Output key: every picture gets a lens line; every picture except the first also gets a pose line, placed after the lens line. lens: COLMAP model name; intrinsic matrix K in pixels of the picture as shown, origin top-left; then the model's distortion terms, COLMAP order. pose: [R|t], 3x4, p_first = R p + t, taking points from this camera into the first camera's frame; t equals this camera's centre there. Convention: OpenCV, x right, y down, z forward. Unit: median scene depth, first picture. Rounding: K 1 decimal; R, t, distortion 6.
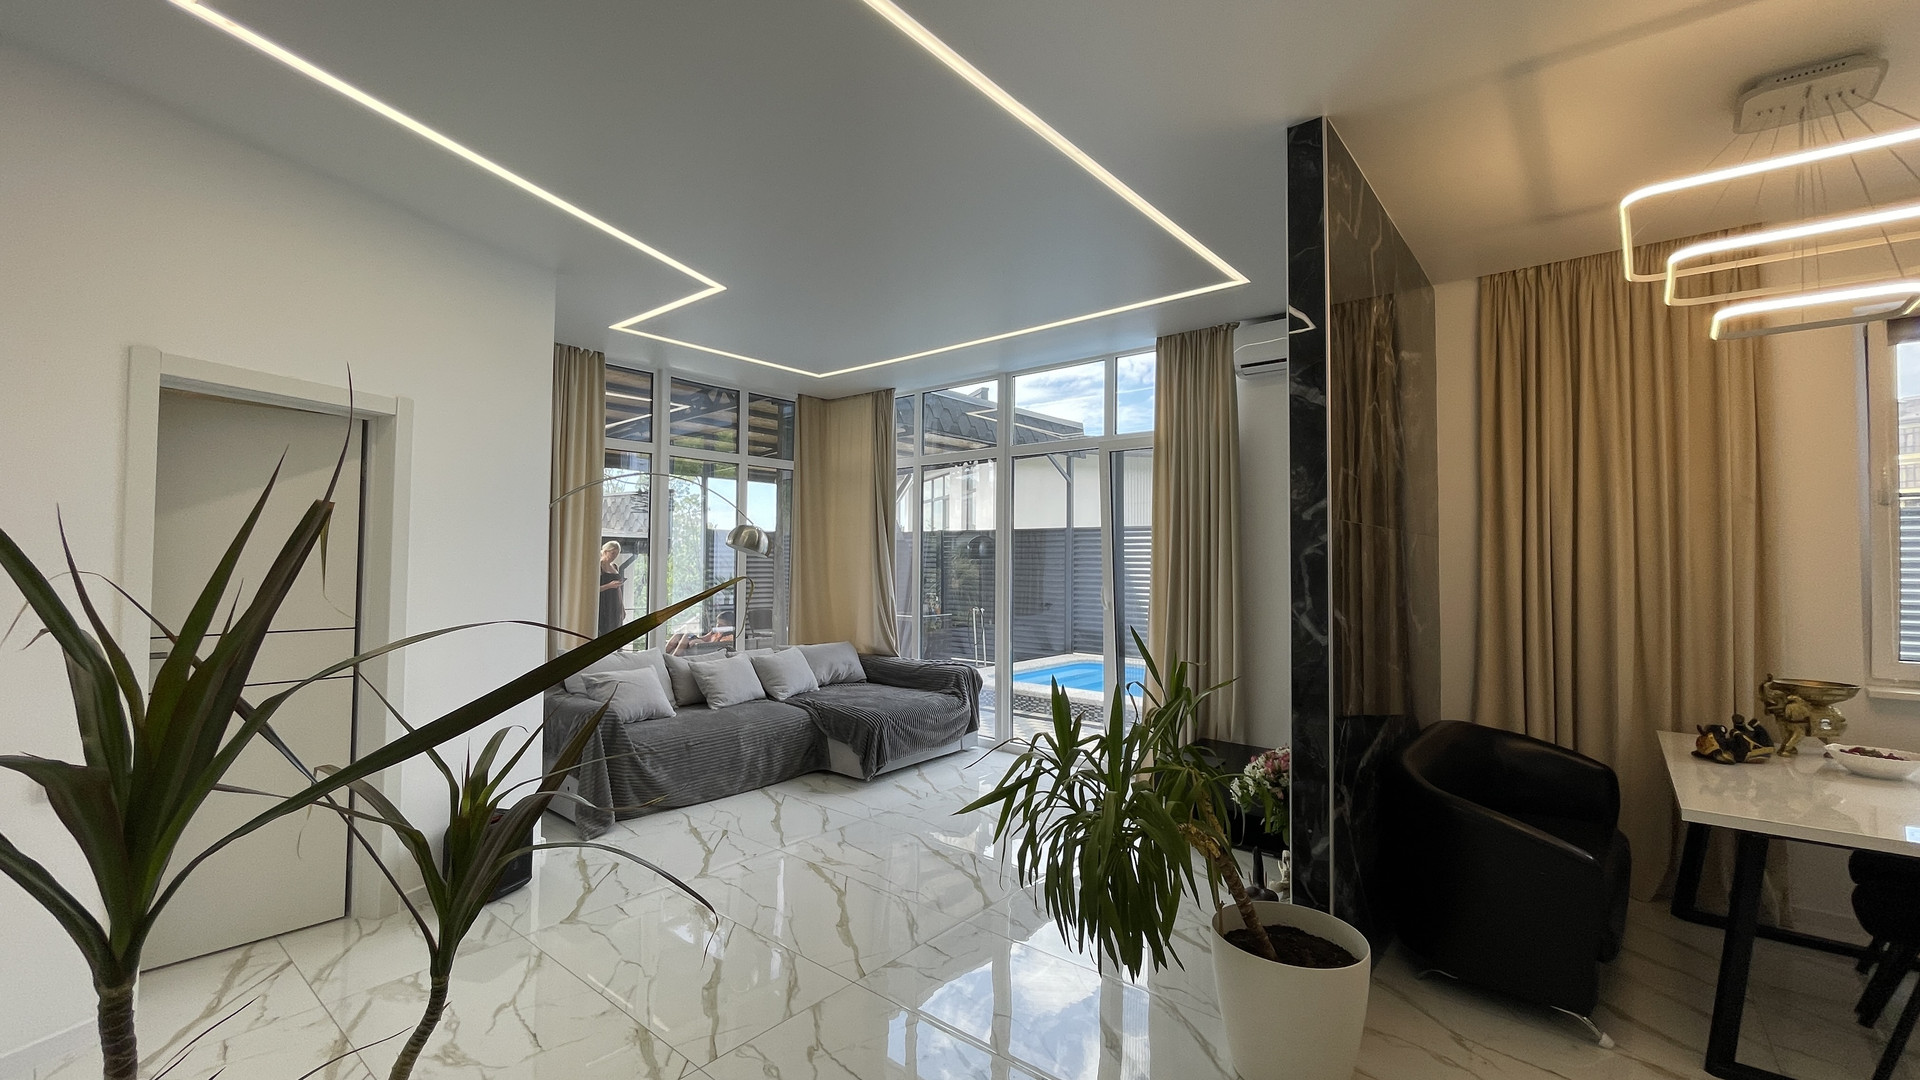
lens RADIAL K [[775.1, 0, 953.1], [0, 775.1, 527.3], [0, 0, 1]] dist [0.001734, 0.000078]
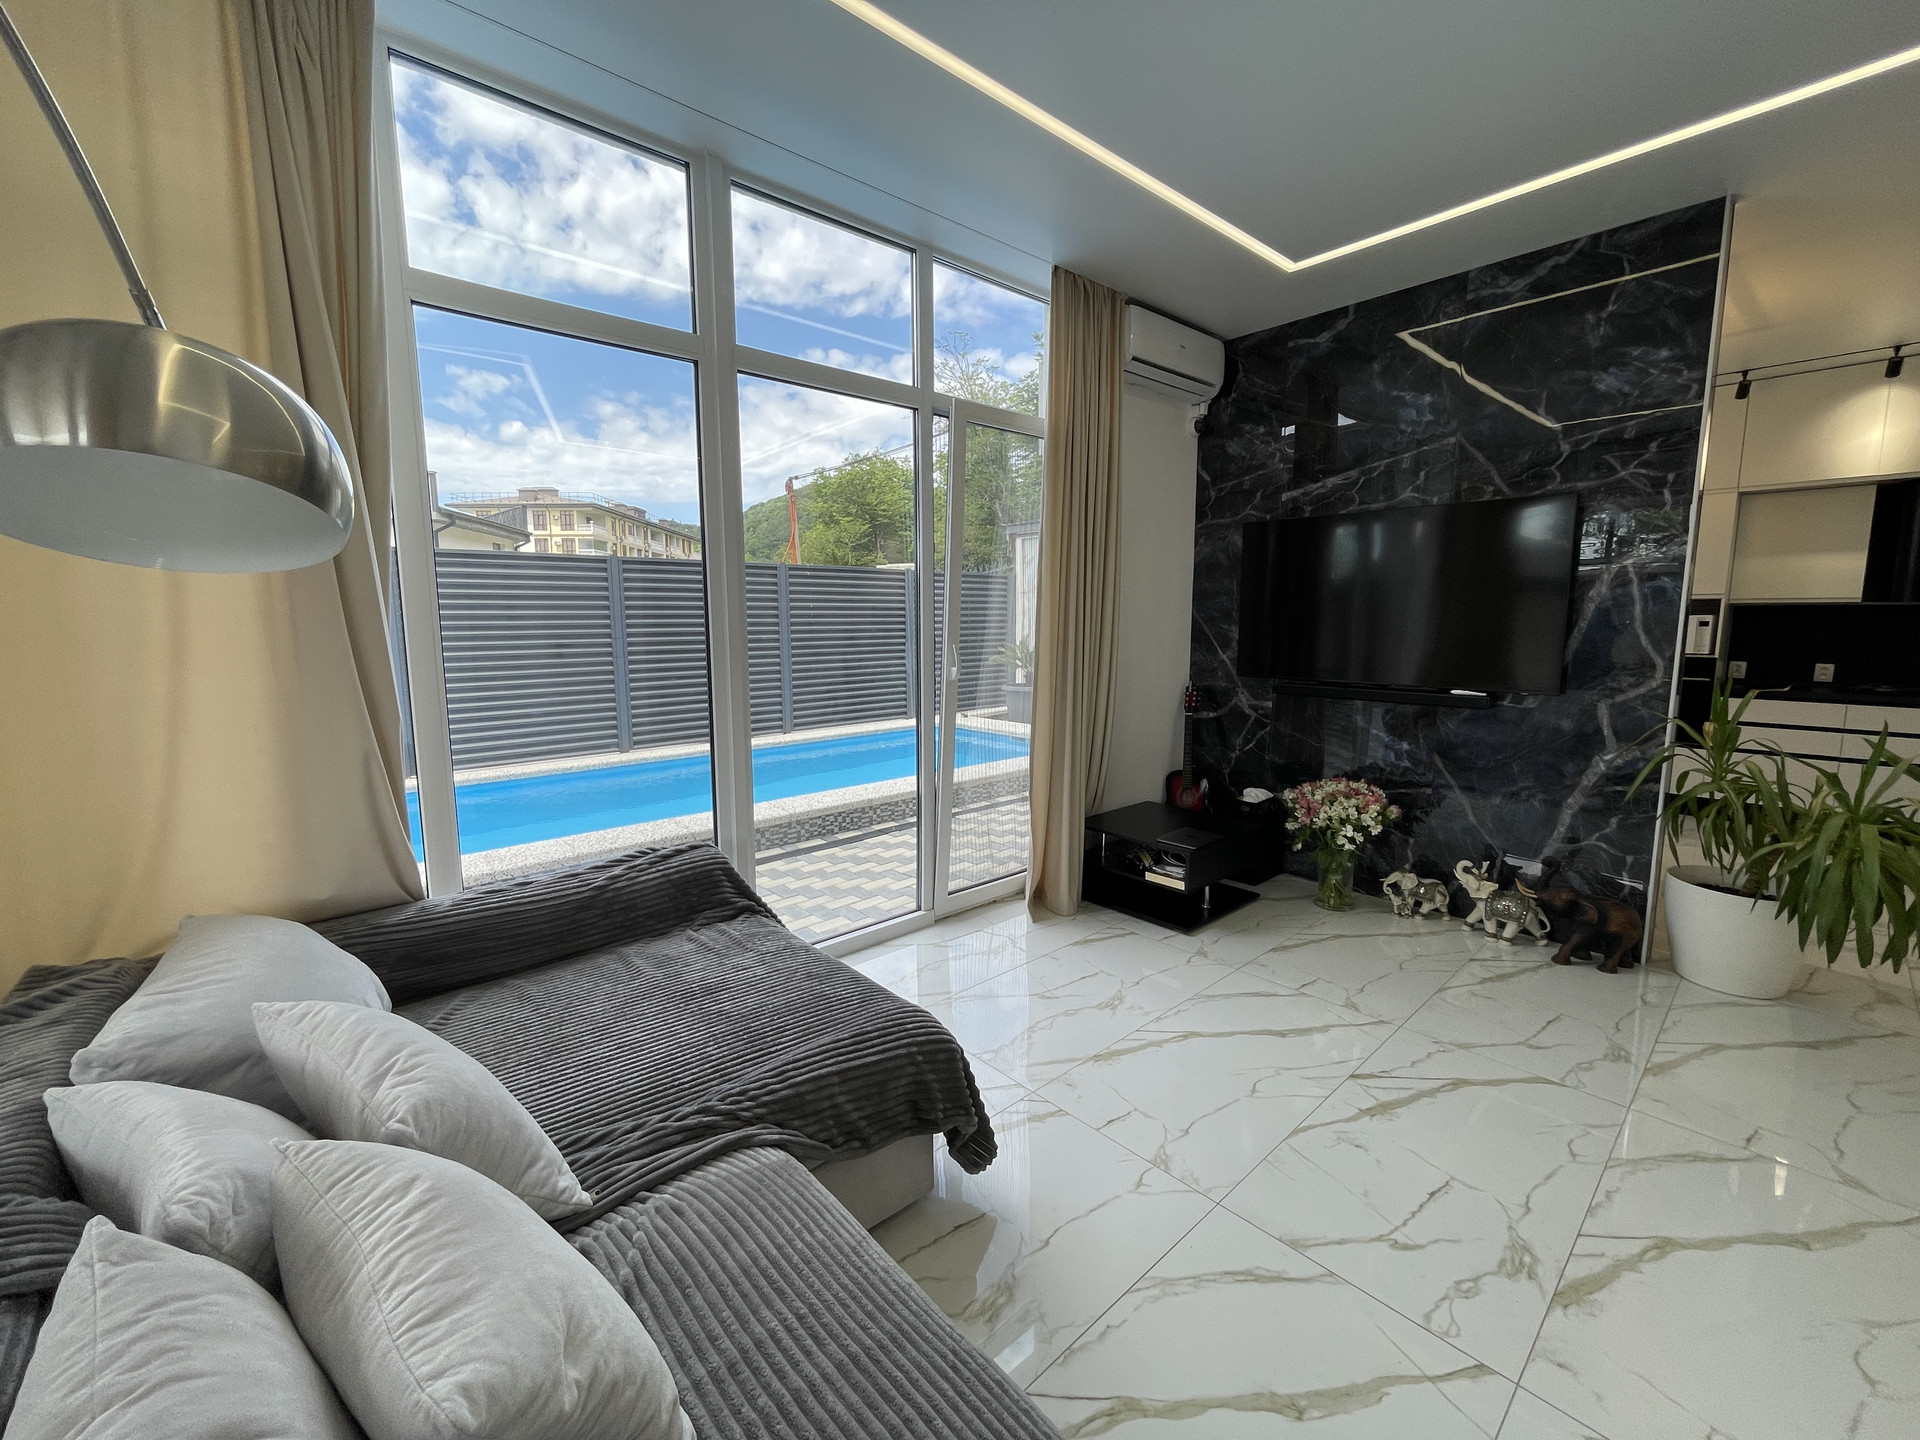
lens RADIAL K [[779.1, 0, 960.0], [0, 779.1, 710.7], [0, 0, 1]] dist [-0.002467, -0.000447]
pose [[0.150055, -0.132476, 0.979762, -0.423868], [-0.037513, 0.989506, 0.139539, 0.041708], [-0.987966, -0.057692, 0.143510, 0.887825]]
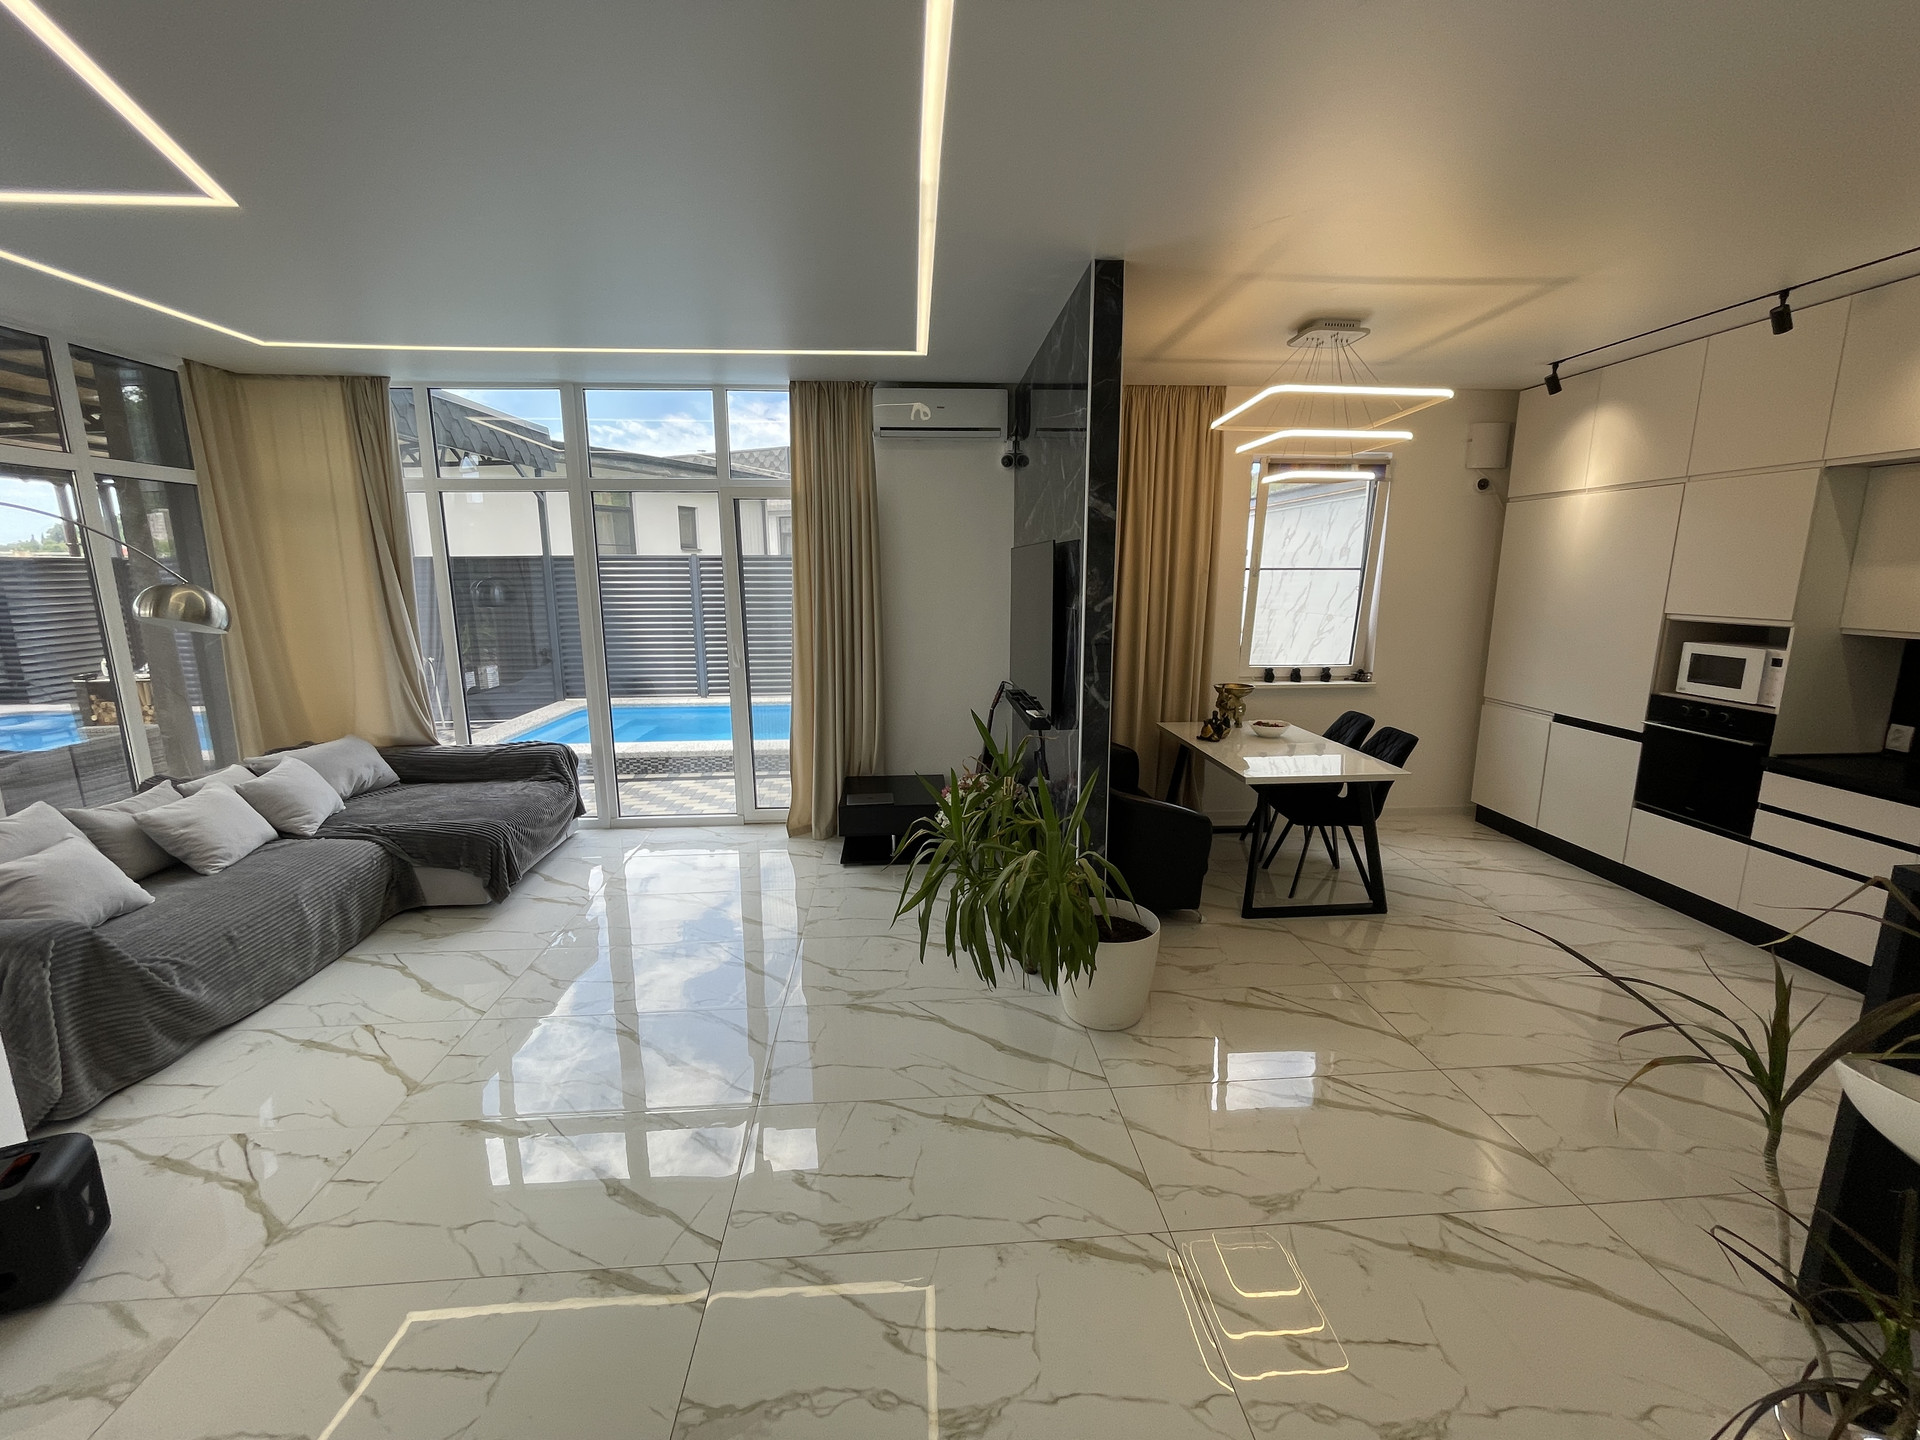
lens RADIAL K [[780.5, 0, 958.1], [0, 780.5, 712.5], [0, 0, 1]] dist [0.000490, 0.000057]
pose [[0.723016, -0.135537, 0.677405, -0.269559], [-0.019498, 0.976171, 0.216126, -0.054669], [-0.690556, -0.169470, 0.703144, 0.108428]]
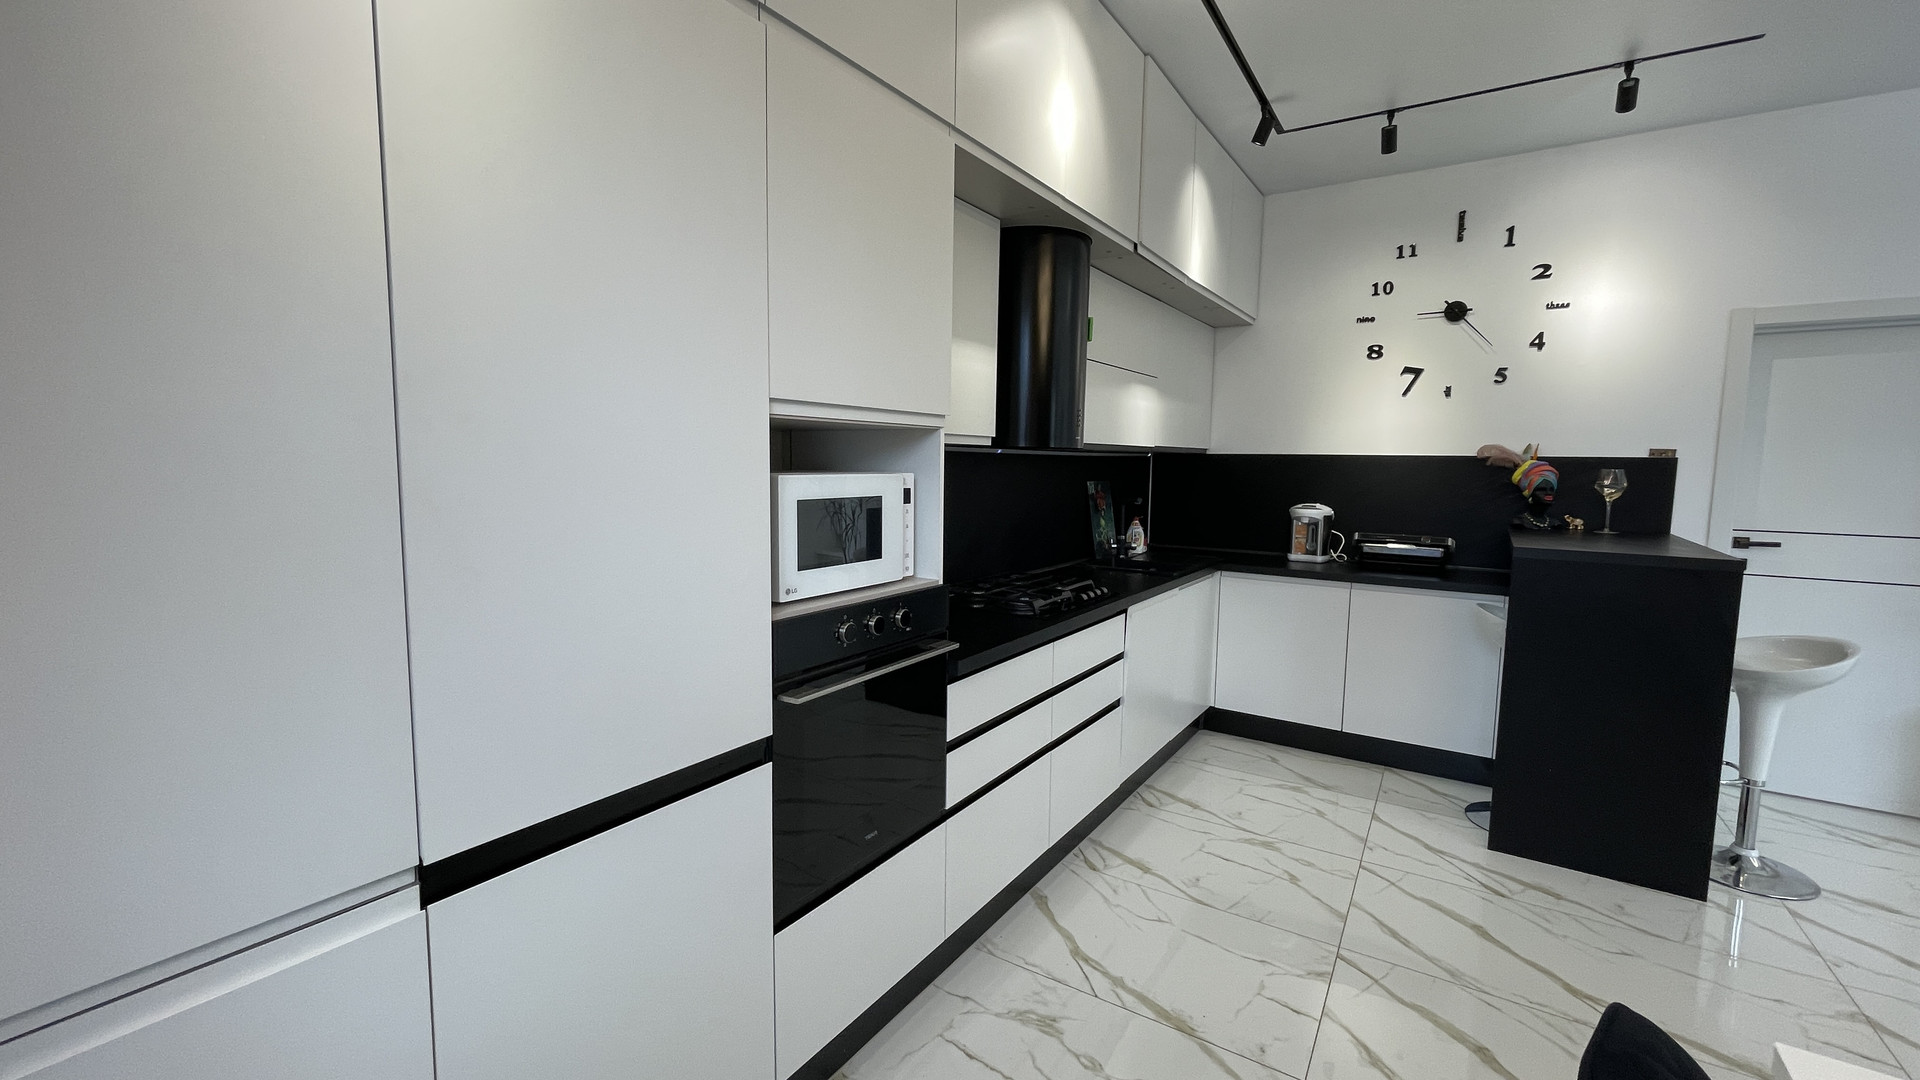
lens RADIAL K [[780.7, 0, 954.2], [0, 780.7, 532.7], [0, 0, 1]] dist [-0.003328, 0.000015]
pose [[-0.993165, -0.012824, -0.116012, 0.719098], [-0.019023, 0.998441, 0.052483, 0.032421], [0.115158, 0.054332, -0.991860, 0.460461]]
